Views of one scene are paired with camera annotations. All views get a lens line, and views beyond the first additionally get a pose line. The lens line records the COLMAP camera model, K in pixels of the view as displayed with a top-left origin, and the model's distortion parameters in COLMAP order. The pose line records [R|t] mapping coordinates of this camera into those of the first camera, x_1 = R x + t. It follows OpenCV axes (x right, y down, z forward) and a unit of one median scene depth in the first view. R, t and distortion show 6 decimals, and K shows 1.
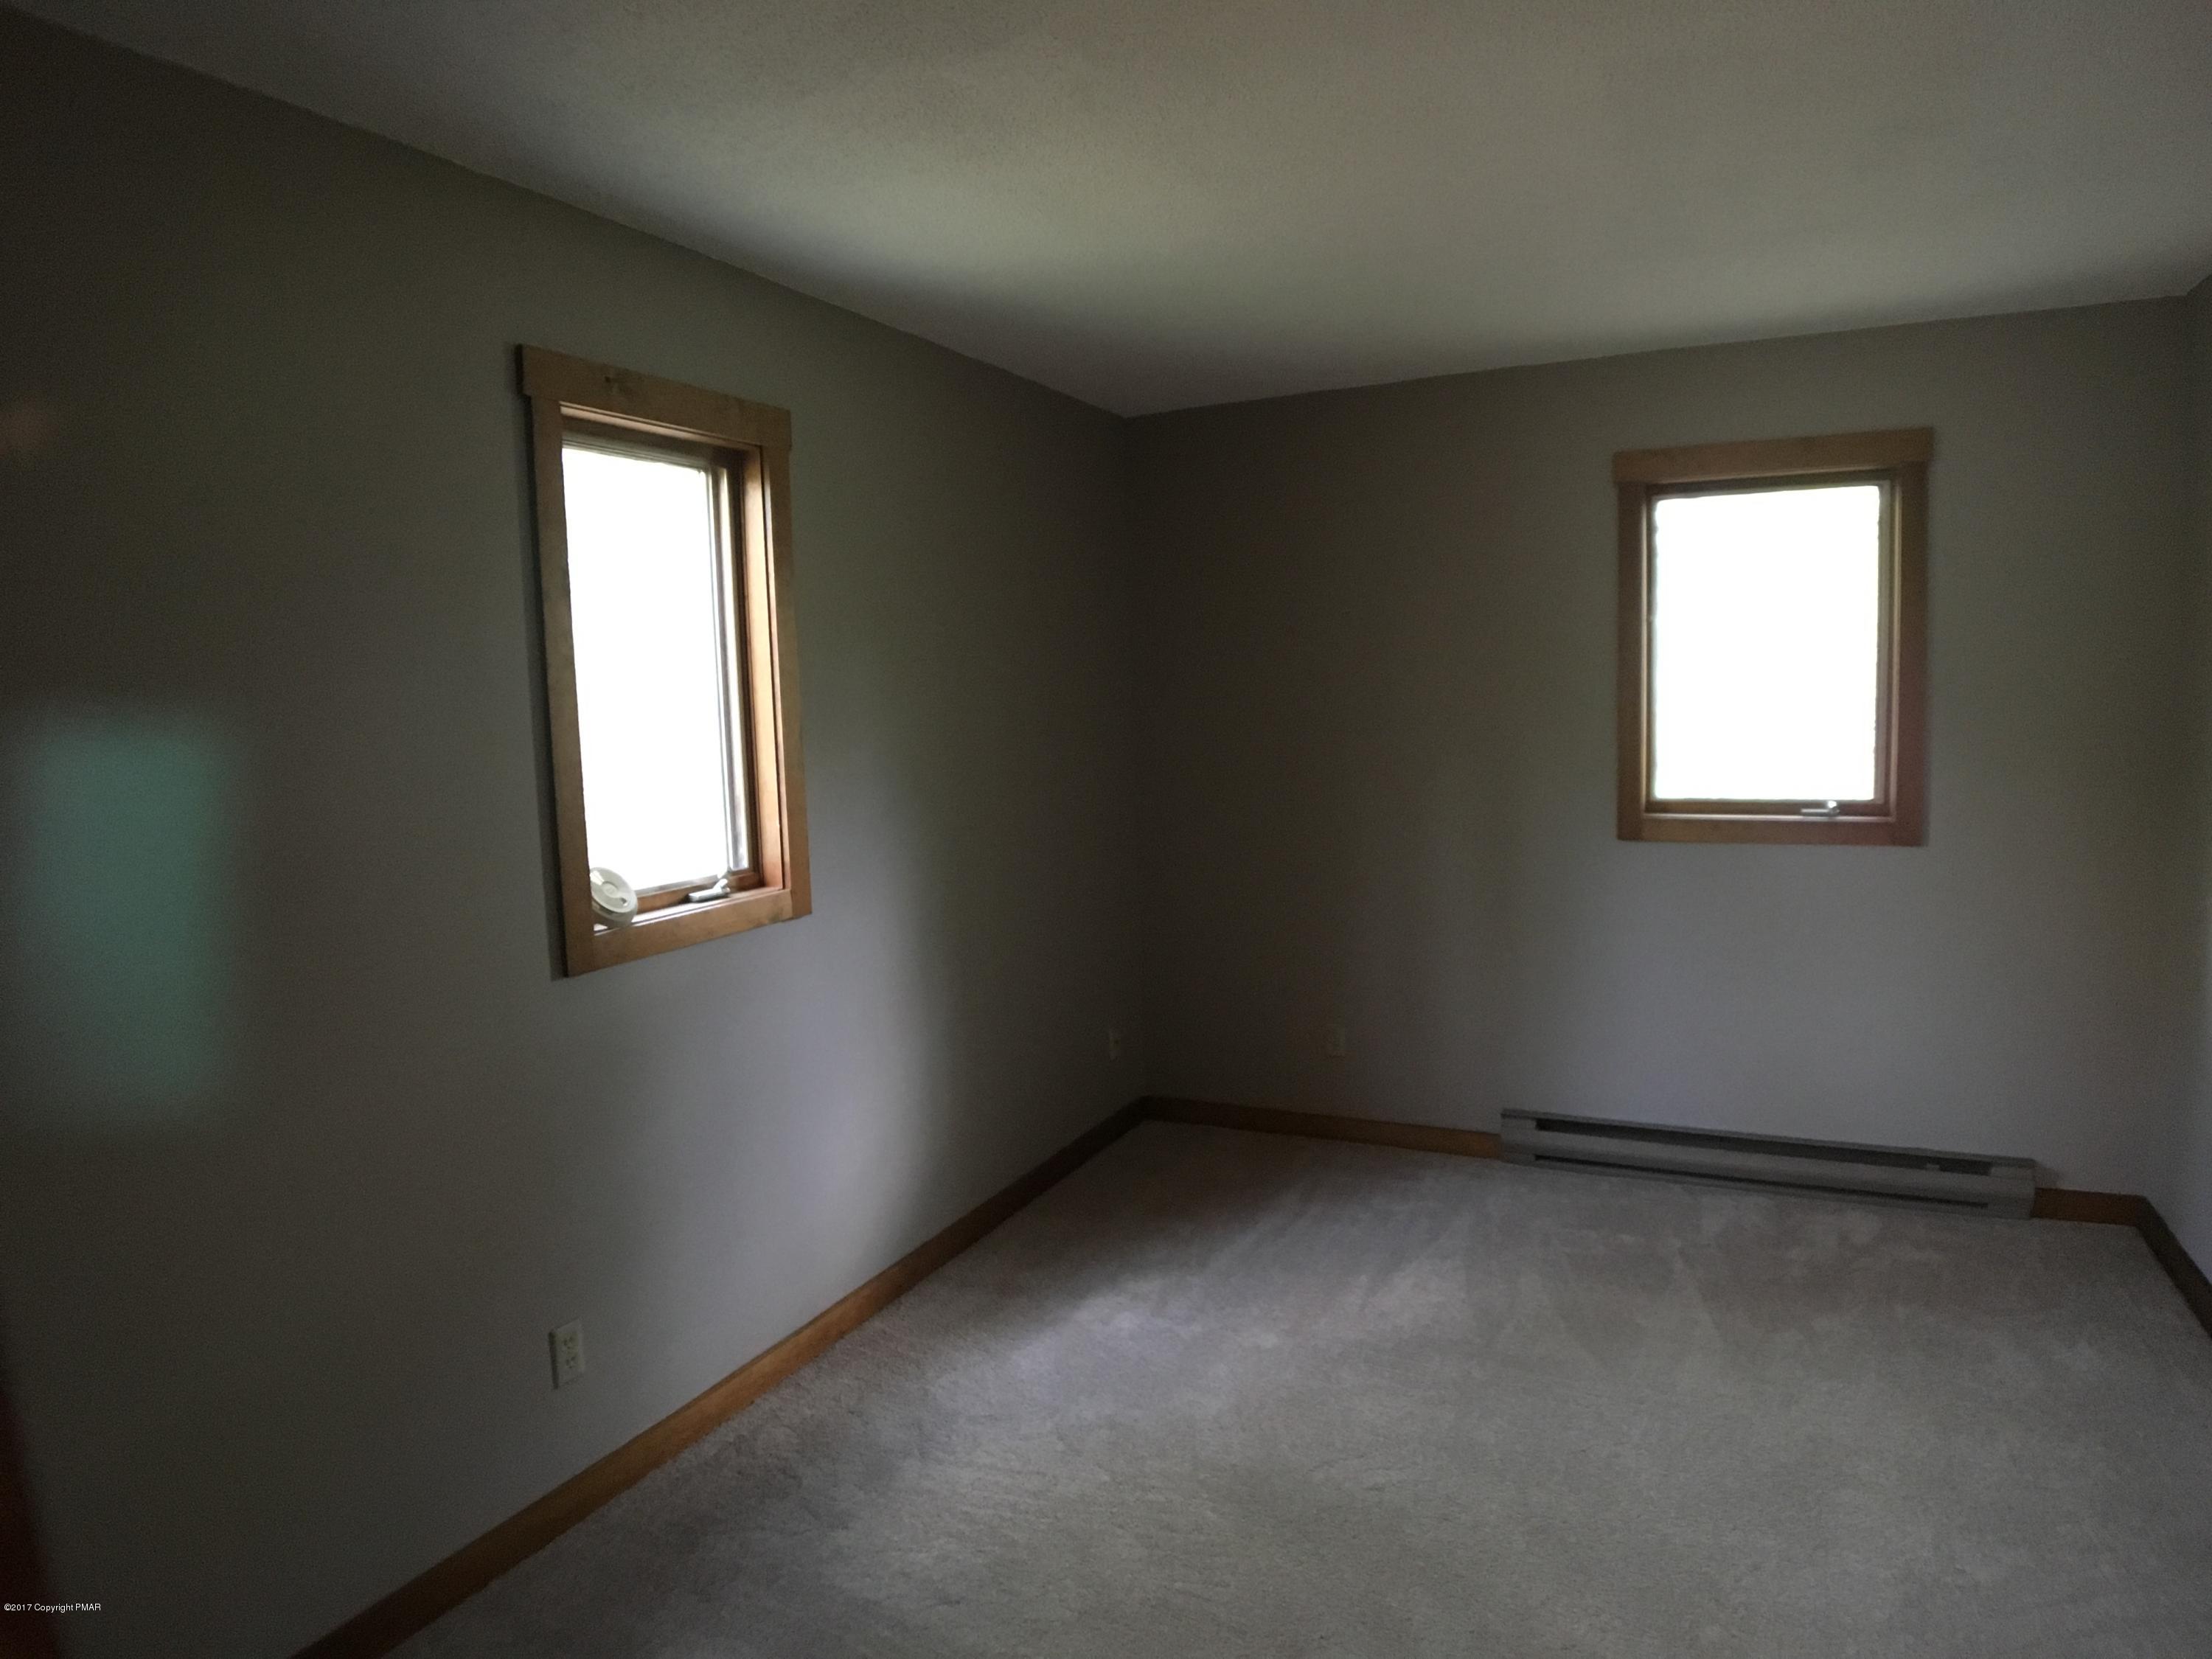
lens RADIAL K [[1303.4, 0, 1090.6], [0, 1303.4, 793.7], [0, 0, 1]] dist [-0.080467, 0.001455]
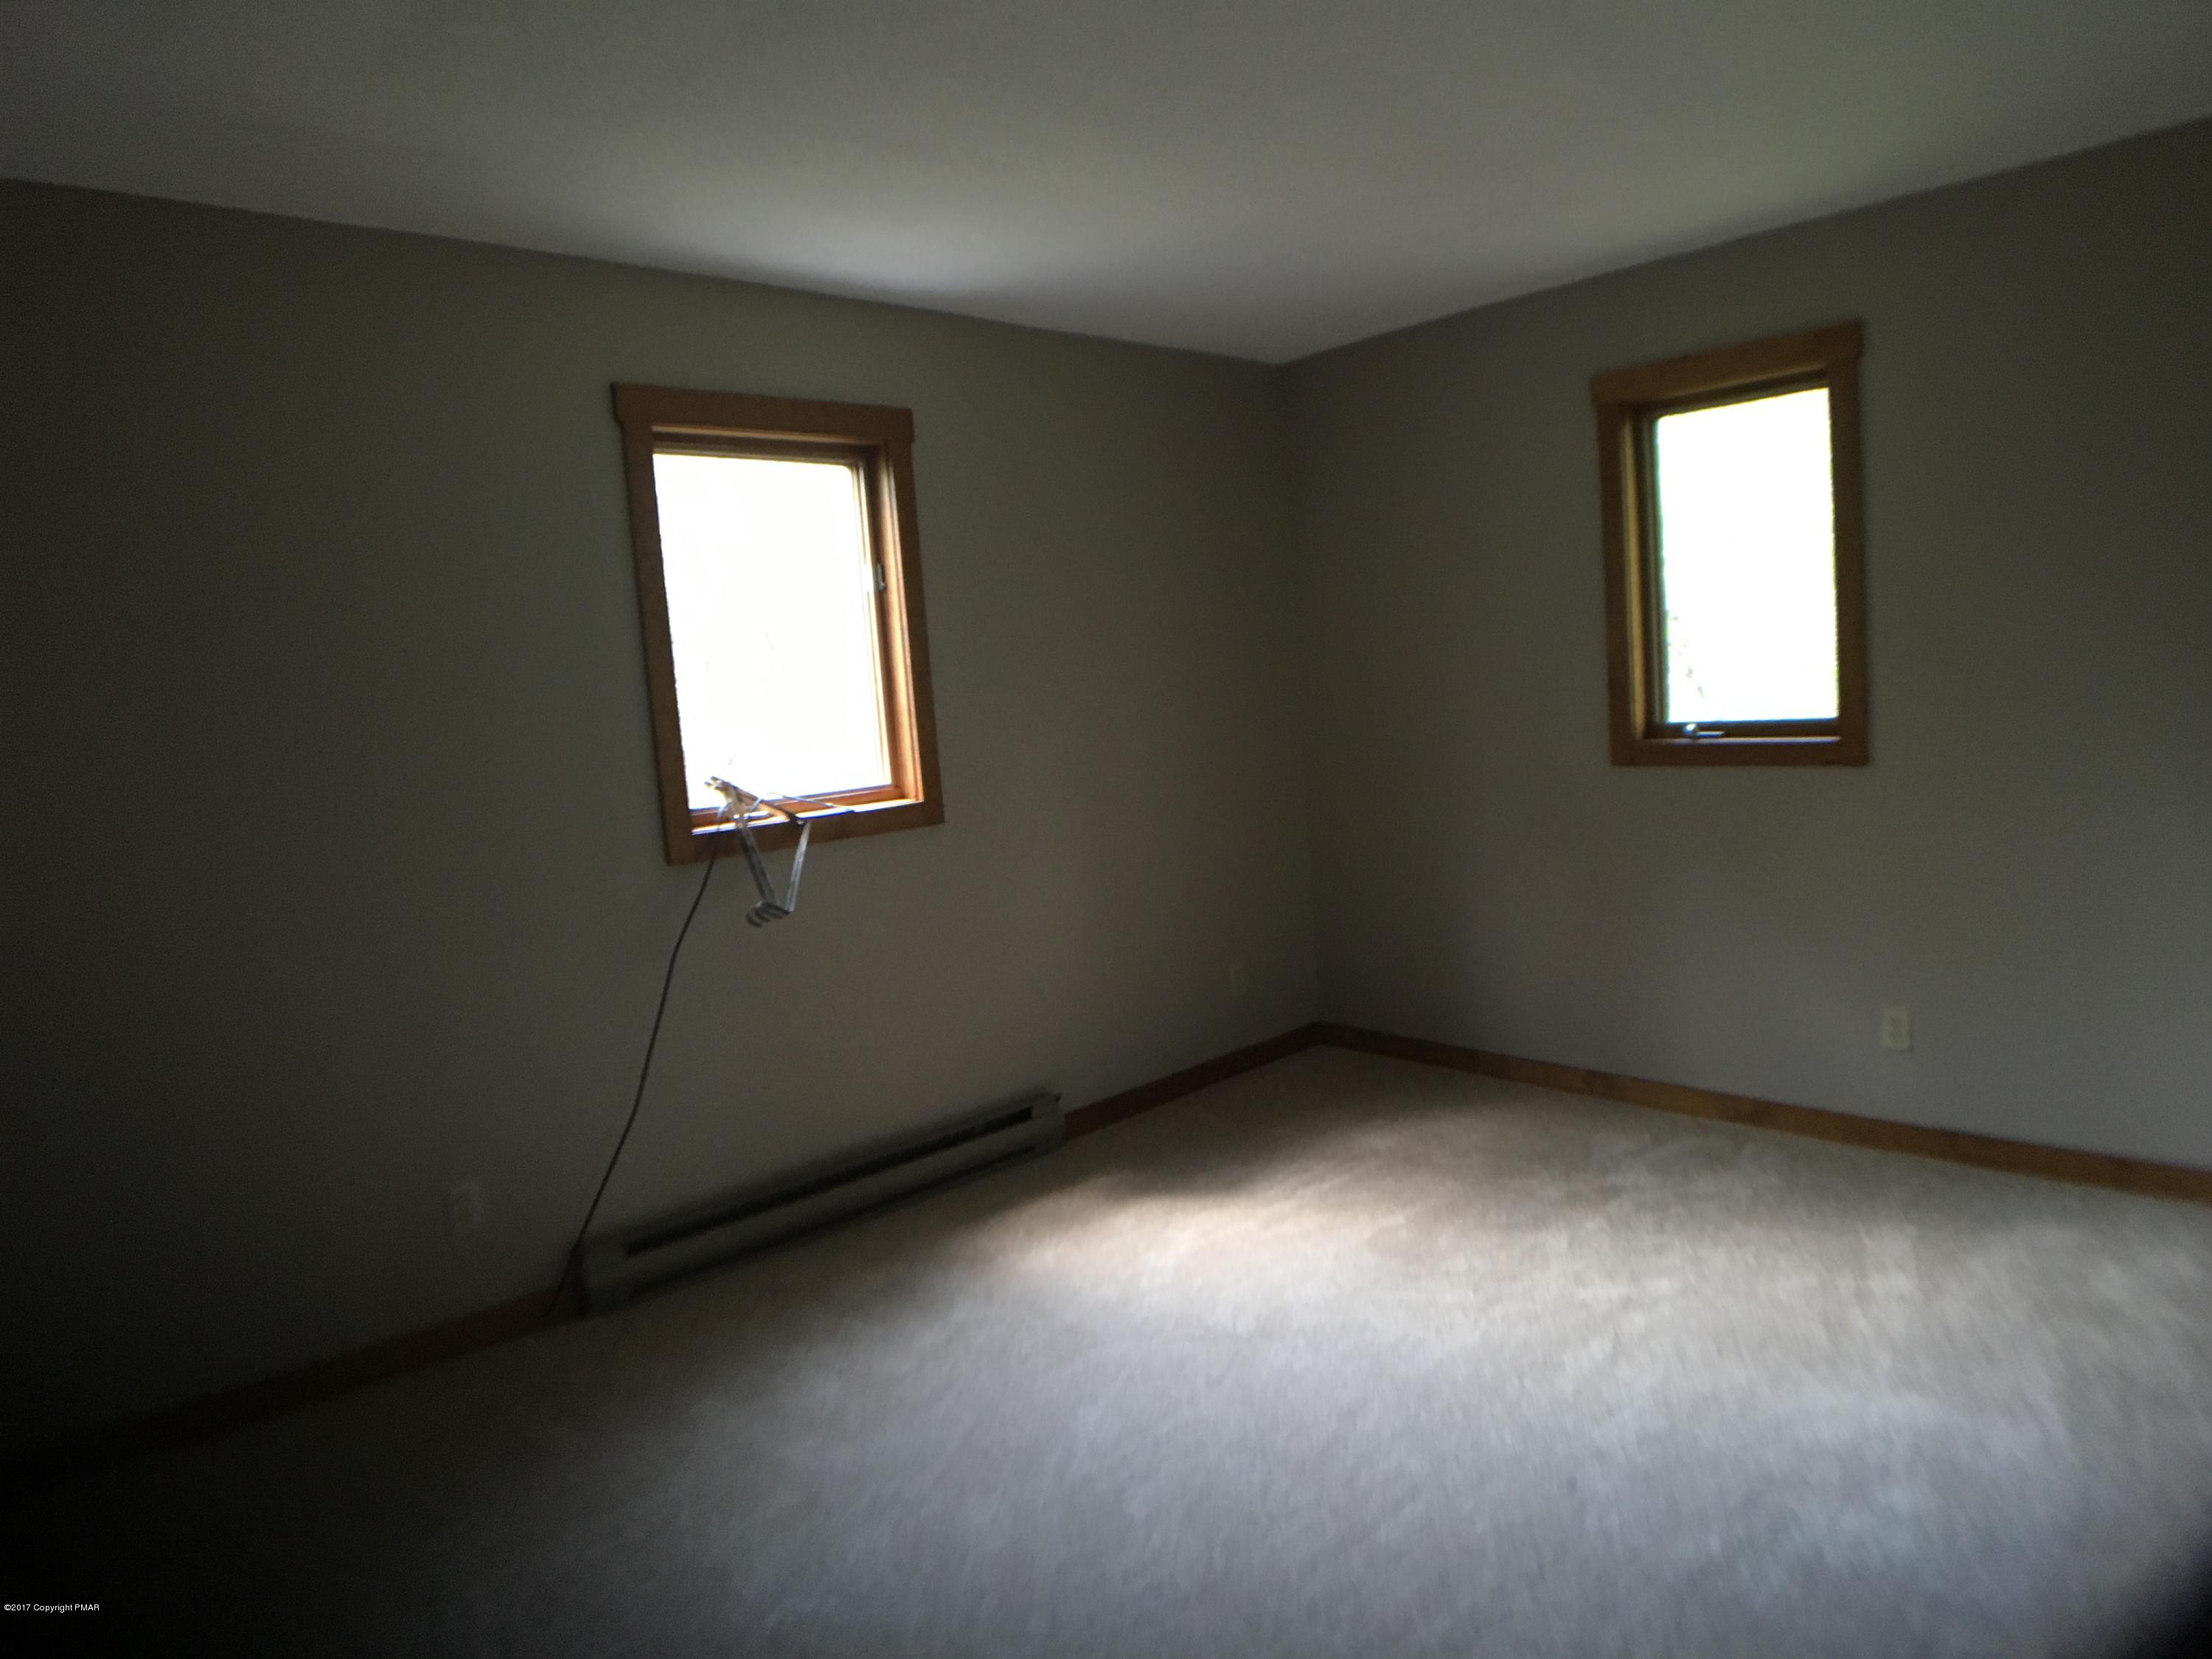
lens RADIAL K [[1303.4, 0, 1090.6], [0, 1303.4, 793.7], [0, 0, 1]] dist [-0.080467, 0.001455]
pose [[0.928436, 0.017898, -0.371062, 0.442568], [-0.011744, 0.999754, 0.018838, 0.048236], [0.371308, -0.013132, 0.928417, -0.086626]]
